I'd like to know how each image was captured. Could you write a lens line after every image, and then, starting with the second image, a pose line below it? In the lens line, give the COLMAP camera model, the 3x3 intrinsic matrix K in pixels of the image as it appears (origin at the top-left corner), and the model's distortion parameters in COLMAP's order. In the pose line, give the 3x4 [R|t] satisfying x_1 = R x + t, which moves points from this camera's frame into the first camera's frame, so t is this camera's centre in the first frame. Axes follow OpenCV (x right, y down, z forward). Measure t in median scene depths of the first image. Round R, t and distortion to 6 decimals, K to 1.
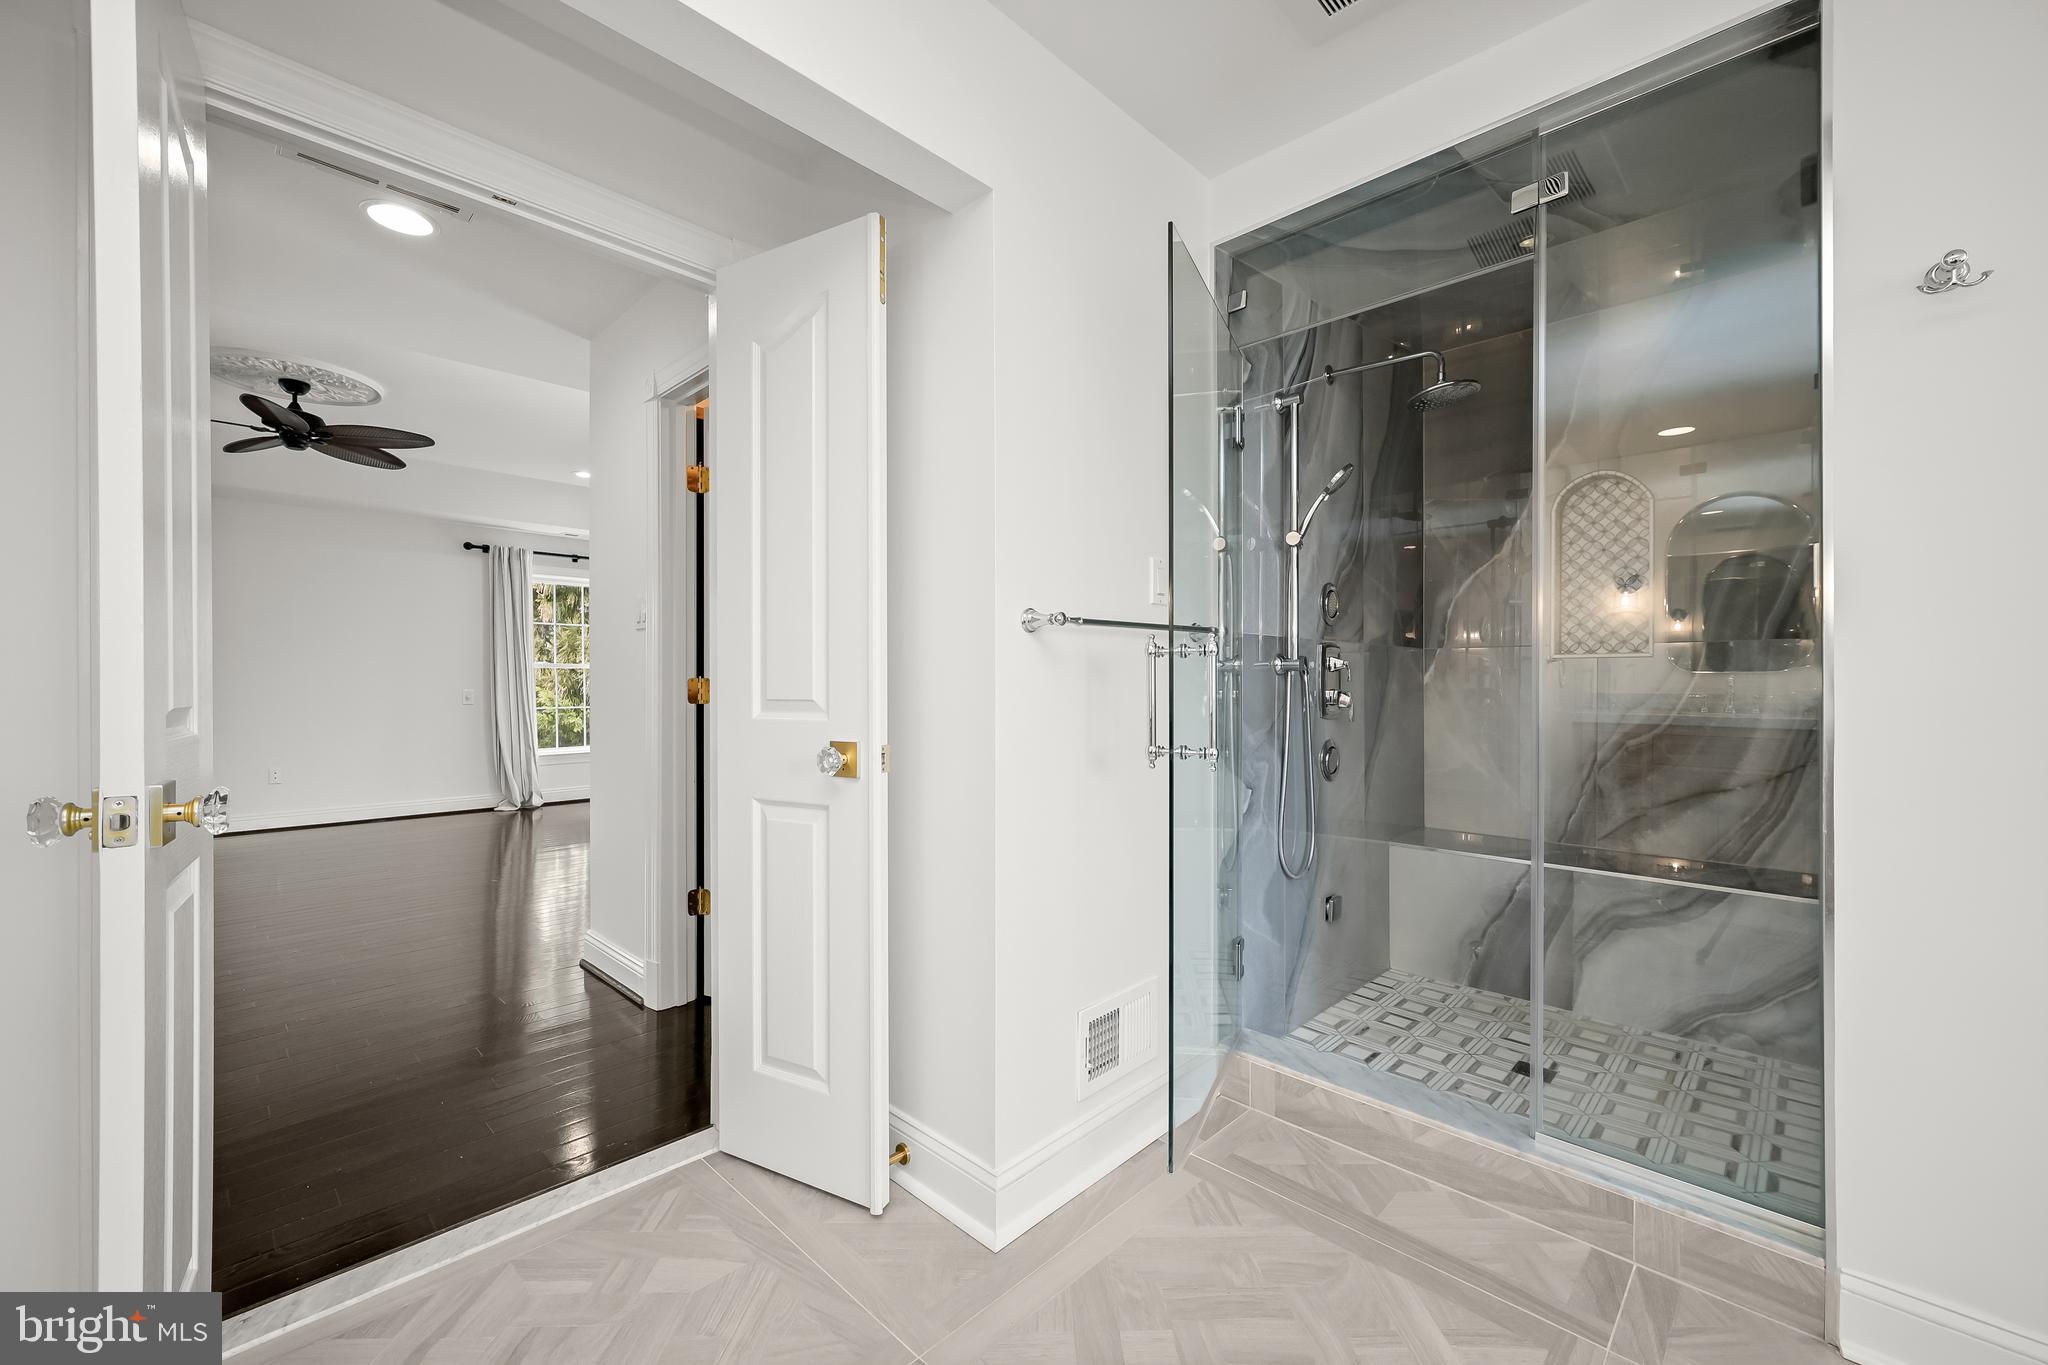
lens RADIAL K [[831.2, 0, 1017.1], [0, 831.2, 680.5], [0, 0, 1]] dist [0.001987, 0.000822]
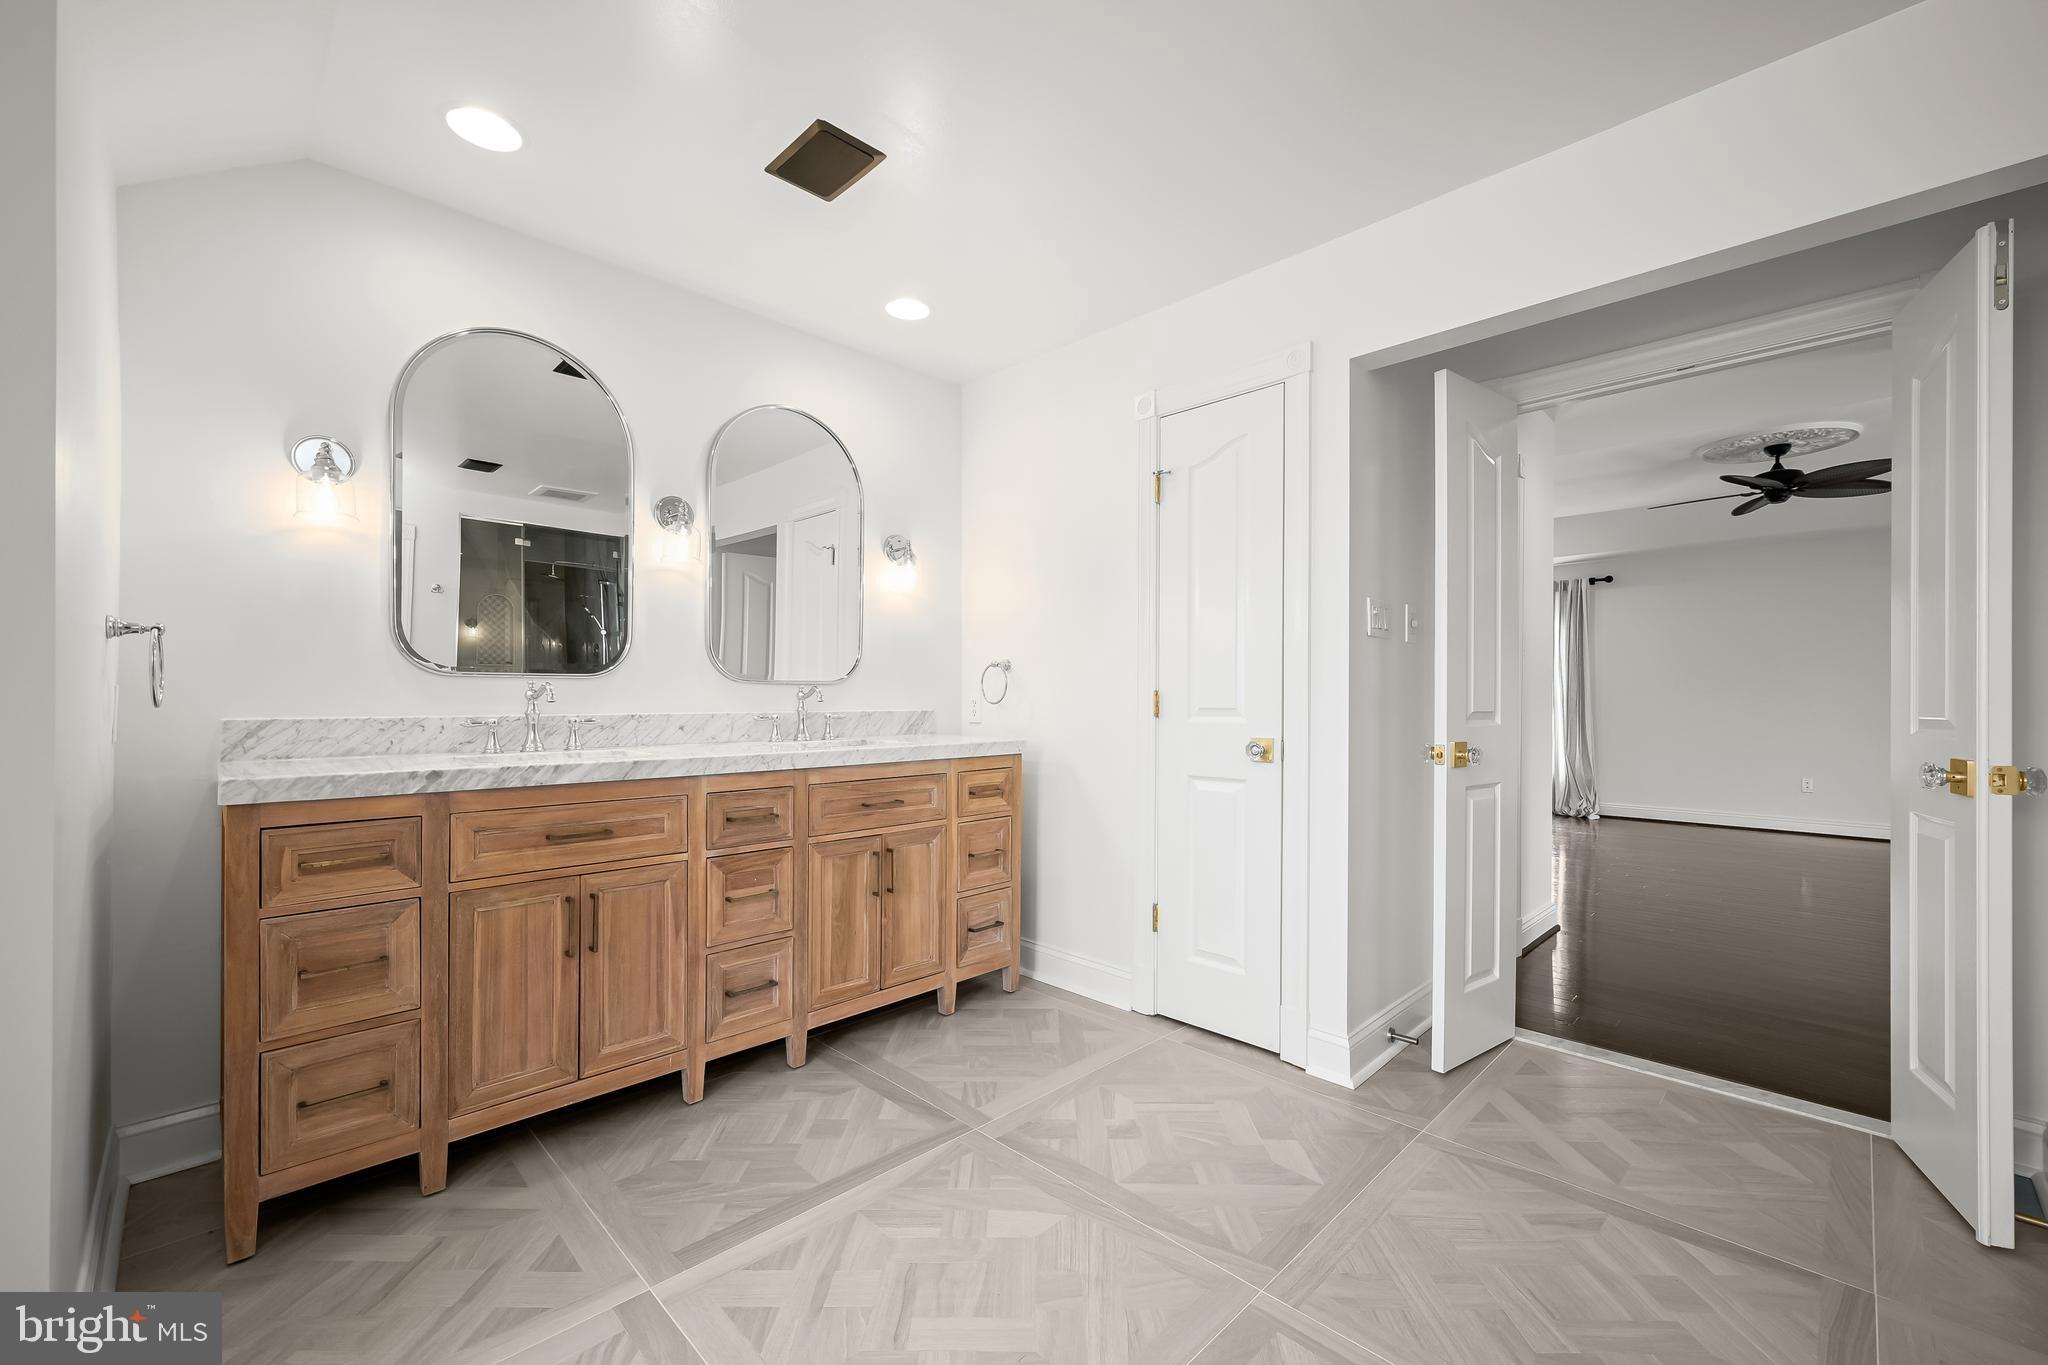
lens RADIAL K [[831.2, 0, 1038.9], [0, 831.2, 696.3], [0, 0, 1]] dist [0.001987, 0.000822]
pose [[0.004061, -0.002354, -0.999989, 0.301758], [-0.004559, 0.999987, -0.002373, 0.001415], [0.999981, 0.004568, 0.004050, -0.043922]]
